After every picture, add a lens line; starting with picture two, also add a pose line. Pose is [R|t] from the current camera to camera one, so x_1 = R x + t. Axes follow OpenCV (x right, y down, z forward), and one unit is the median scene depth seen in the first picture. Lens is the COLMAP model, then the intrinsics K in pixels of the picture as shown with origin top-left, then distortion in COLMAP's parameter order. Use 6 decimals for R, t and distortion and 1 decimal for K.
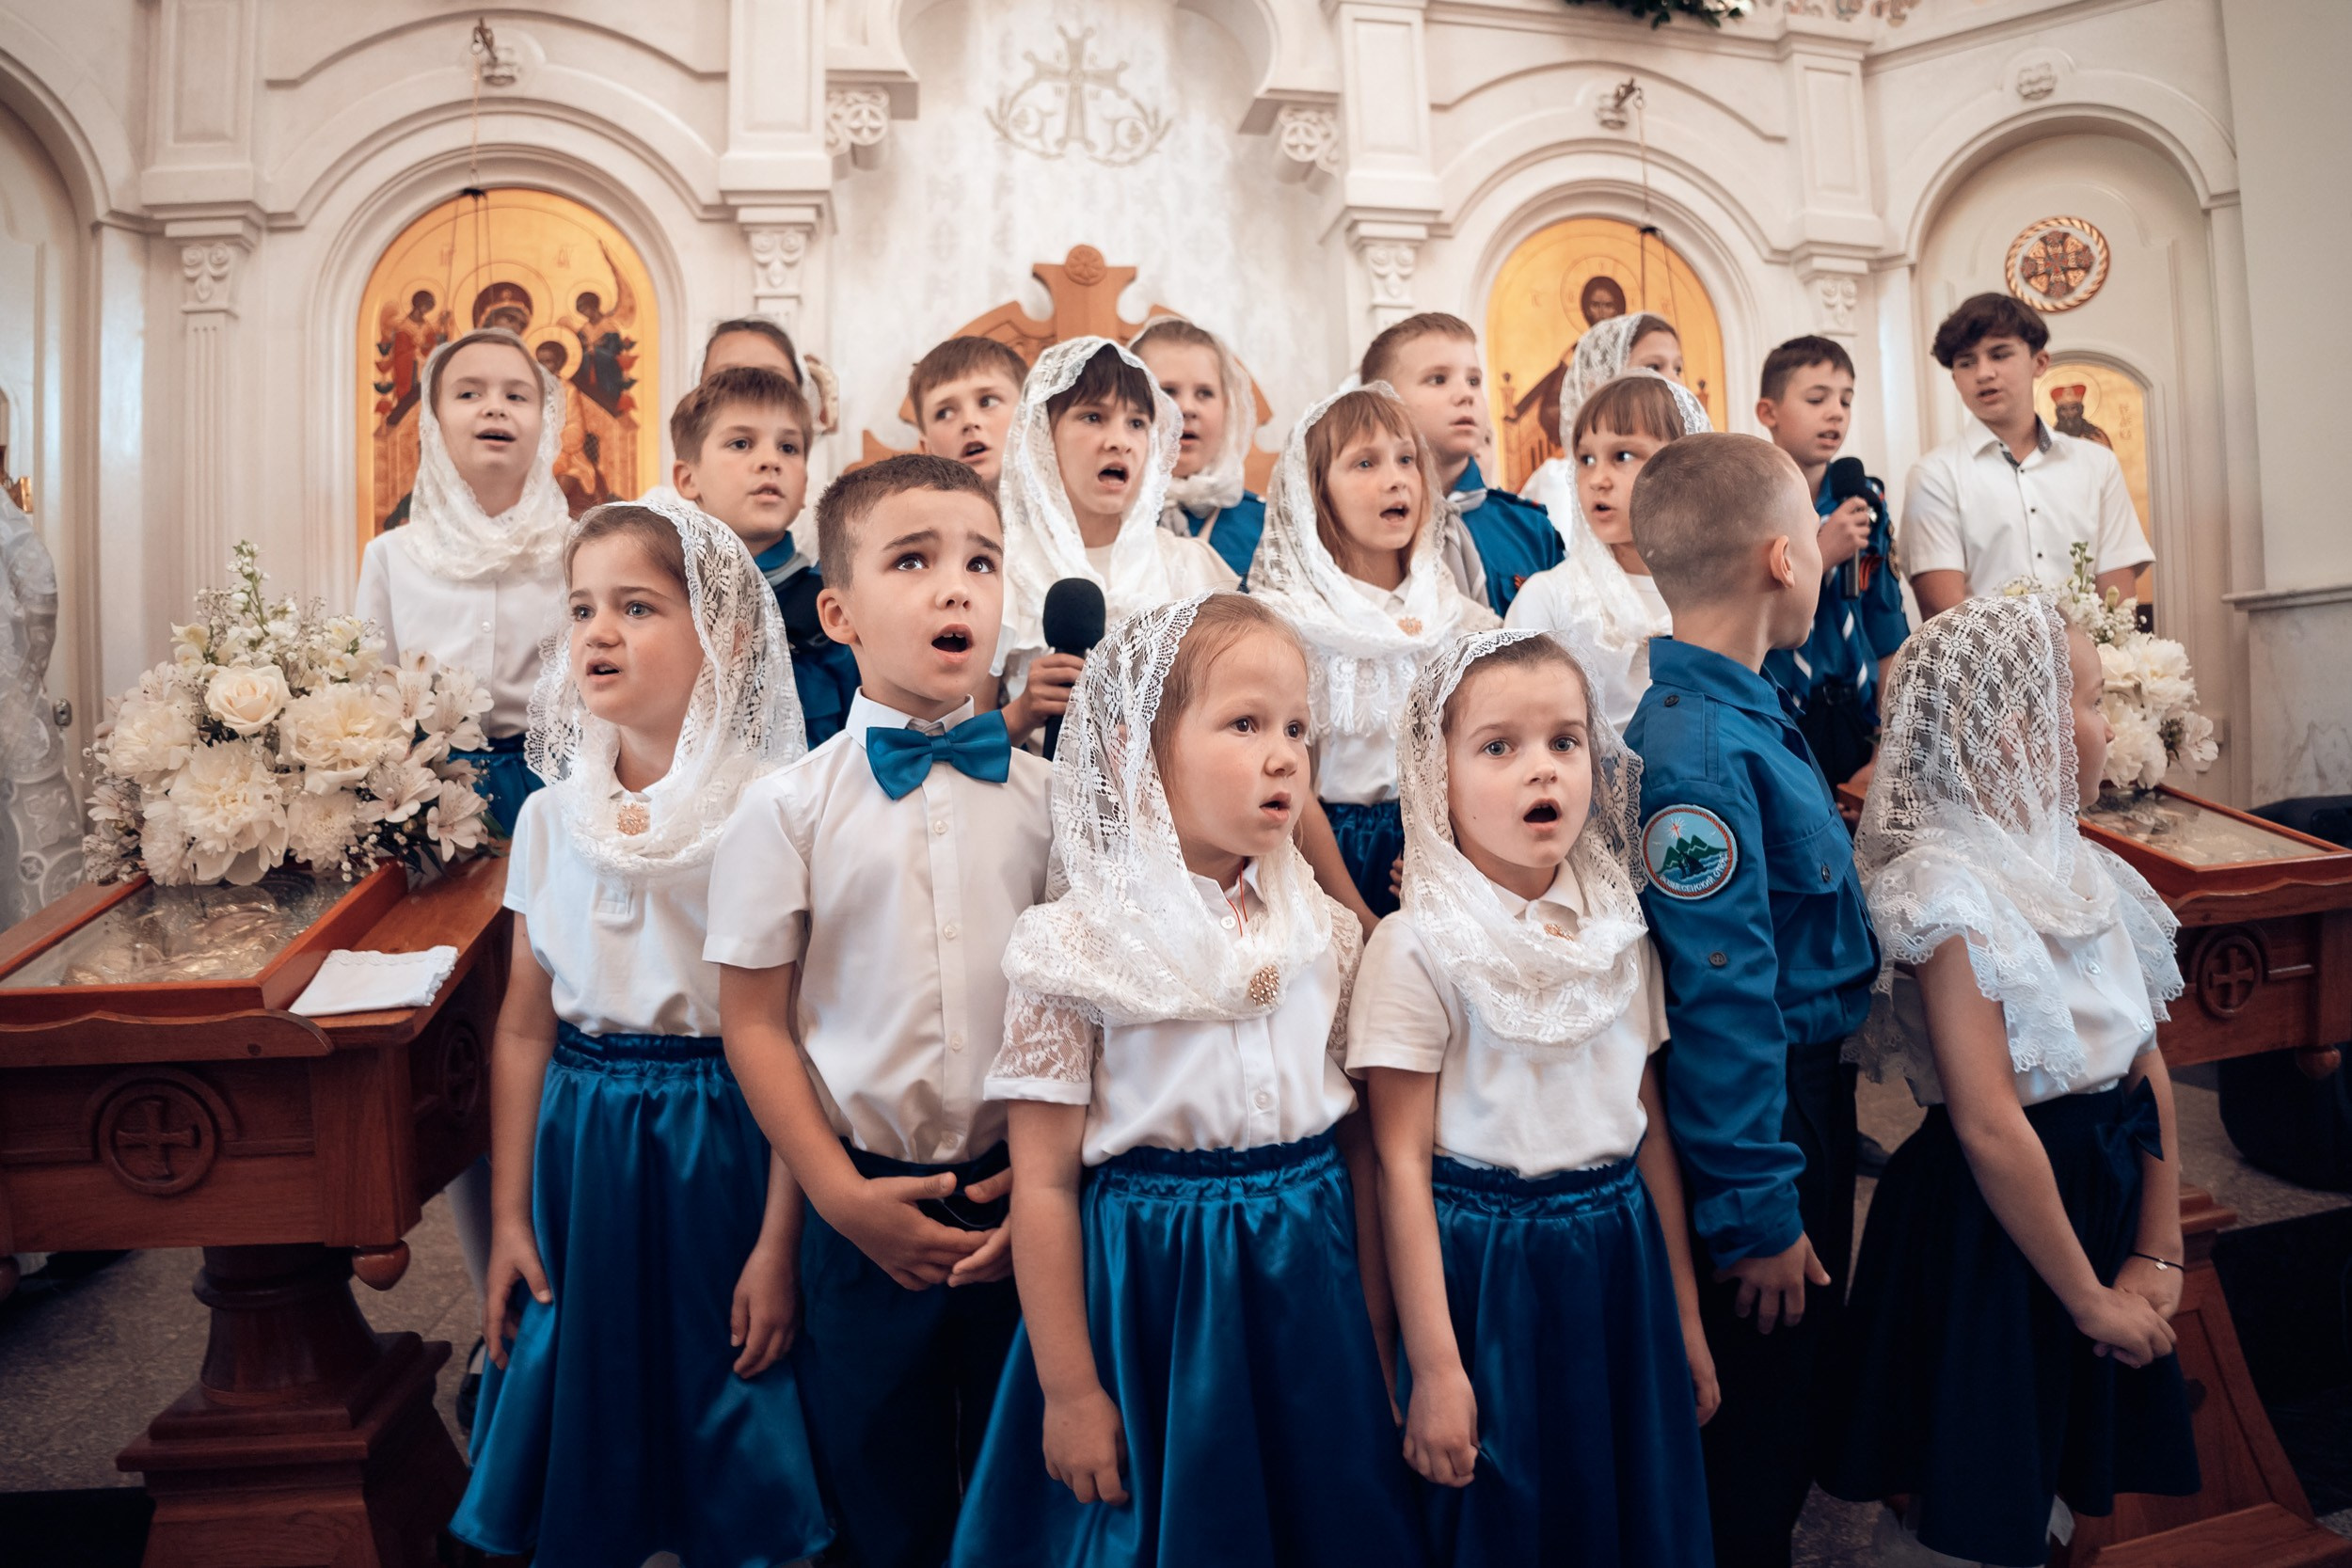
lens RADIAL K [[1448.5, 0, 1154.3], [0, 1448.5, 779.3], [0, 0, 1]] dist [-0.153191, 0.043314]
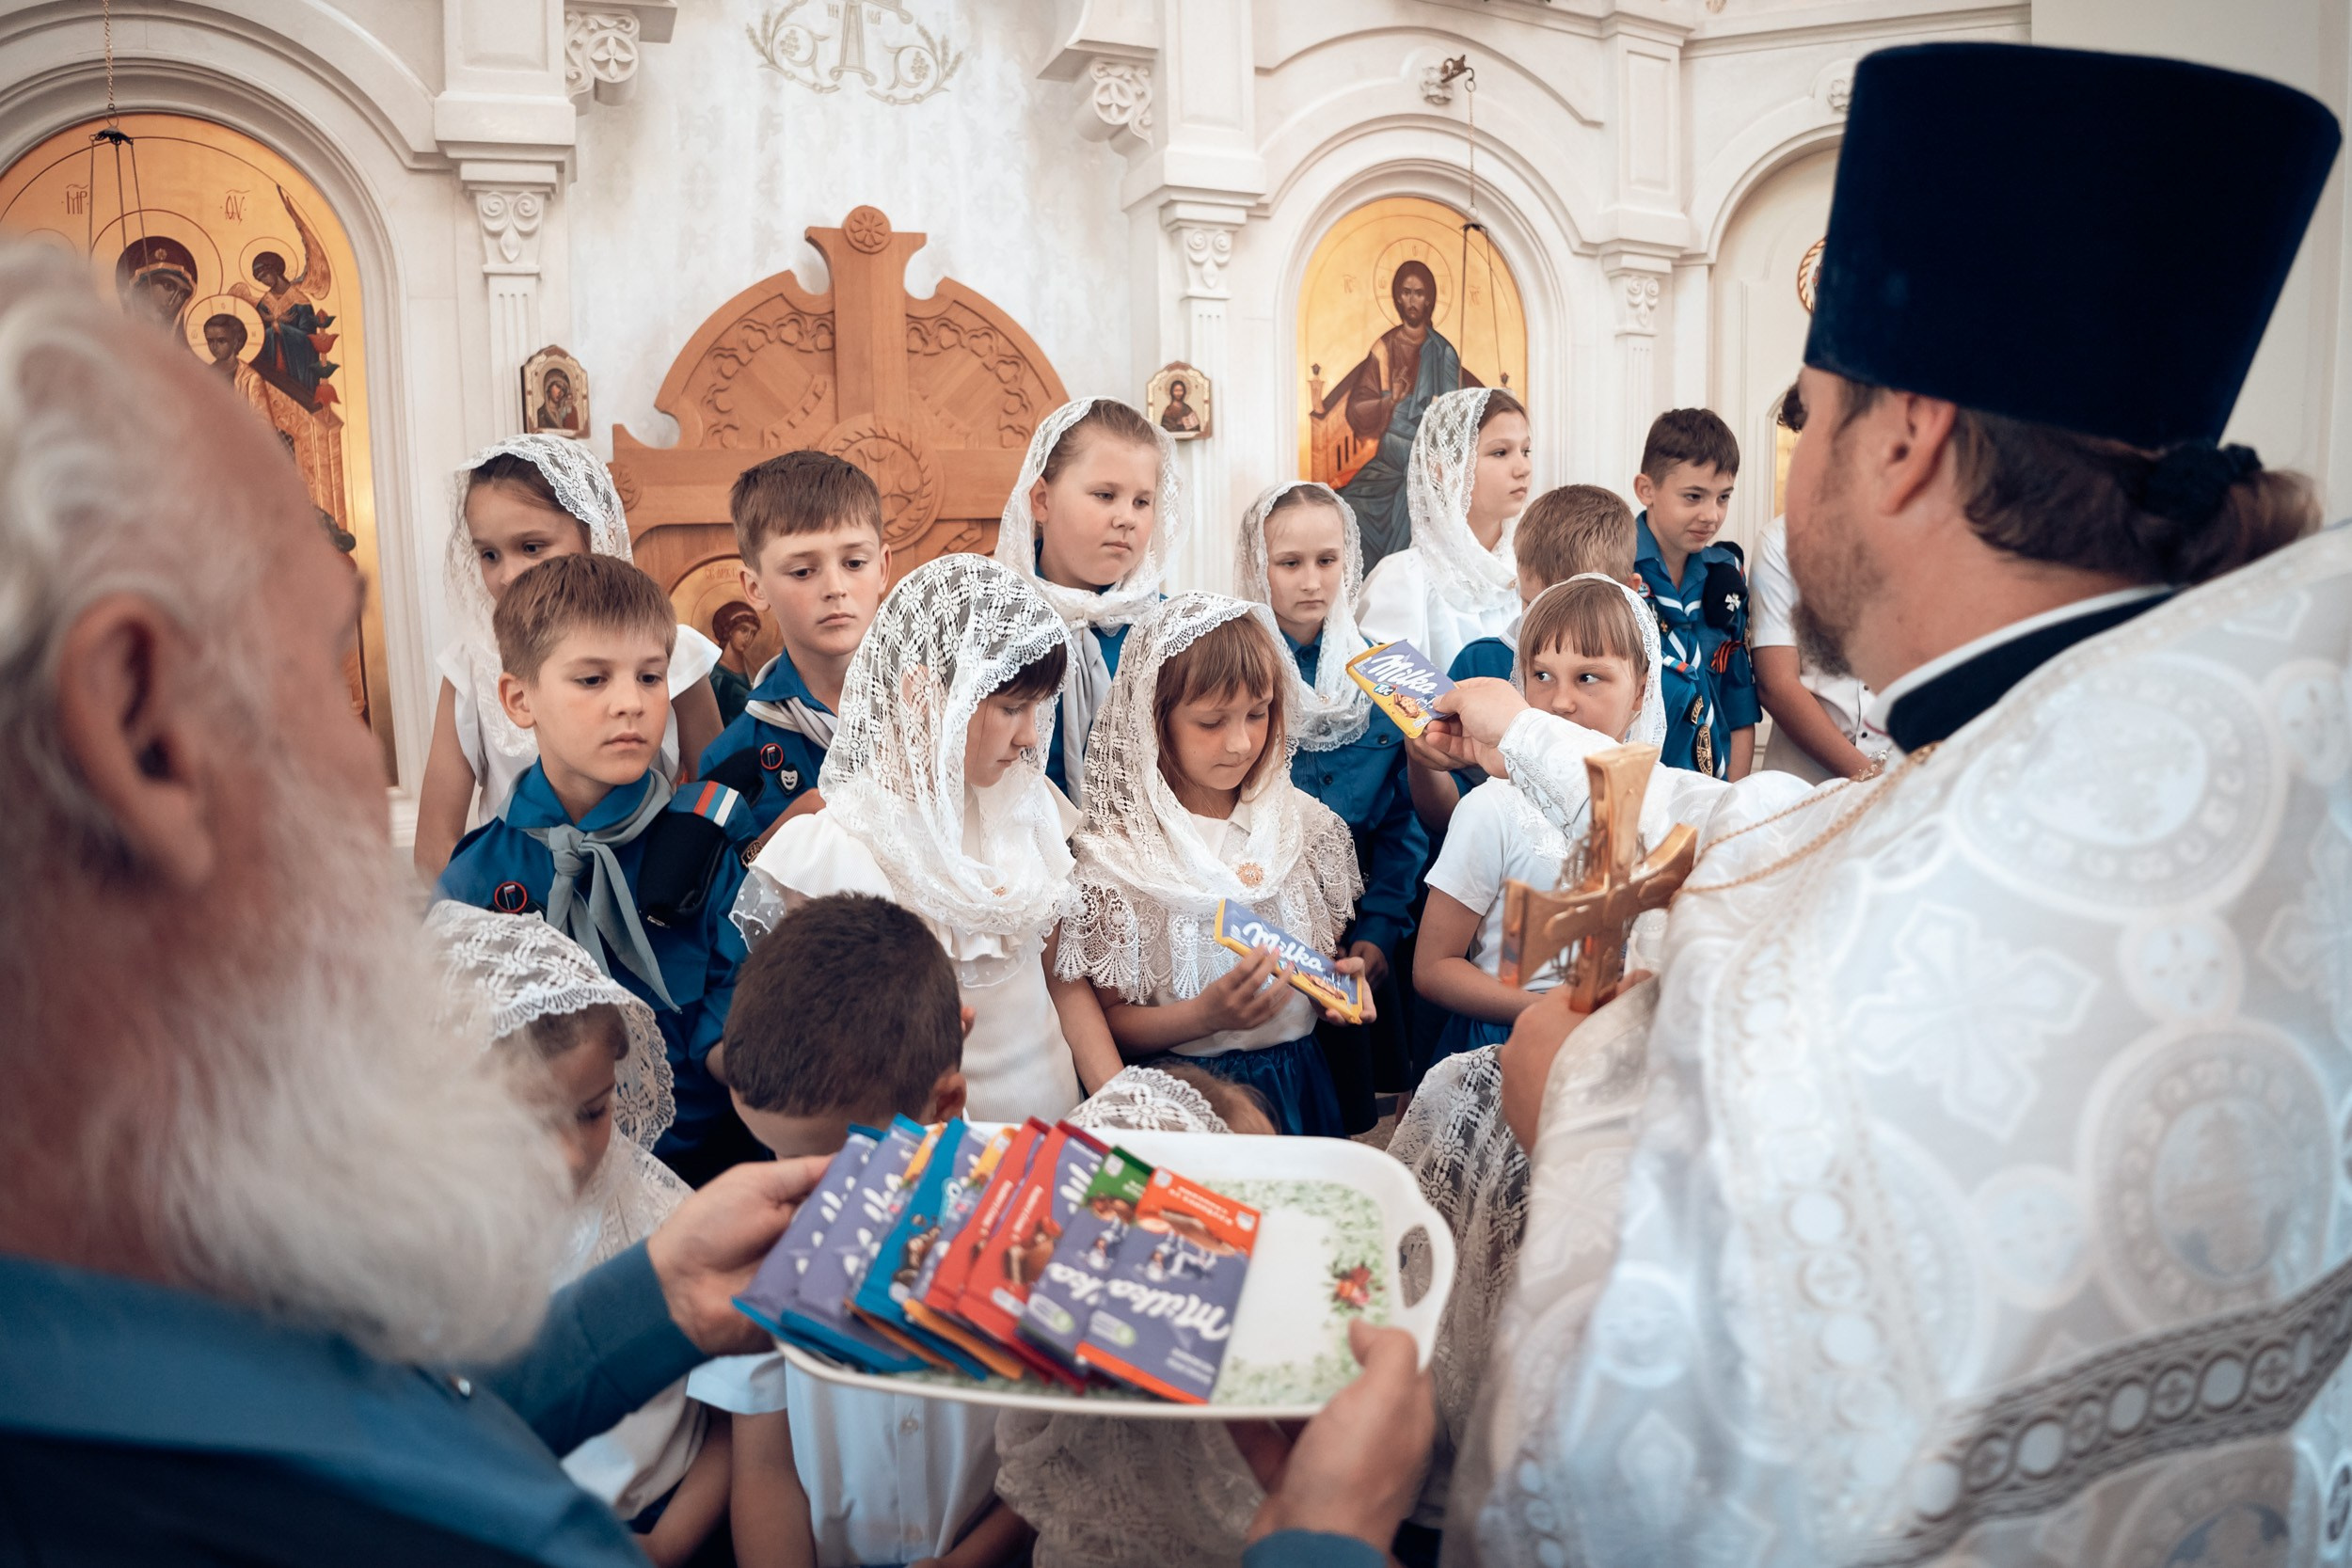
lens RADIAL K [[1448.5, 0, 1174.7], [0, 1448.5, 800.2], [0, 0, 1]] dist [-0.153191, 0.043314]
pose [[0.968959, -0.027399, 0.245699, -0.088377], [-0.011042, 0.988052, 0.153728, -0.150960], [-0.246975, -0.151669, 0.957079, 0.069996]]
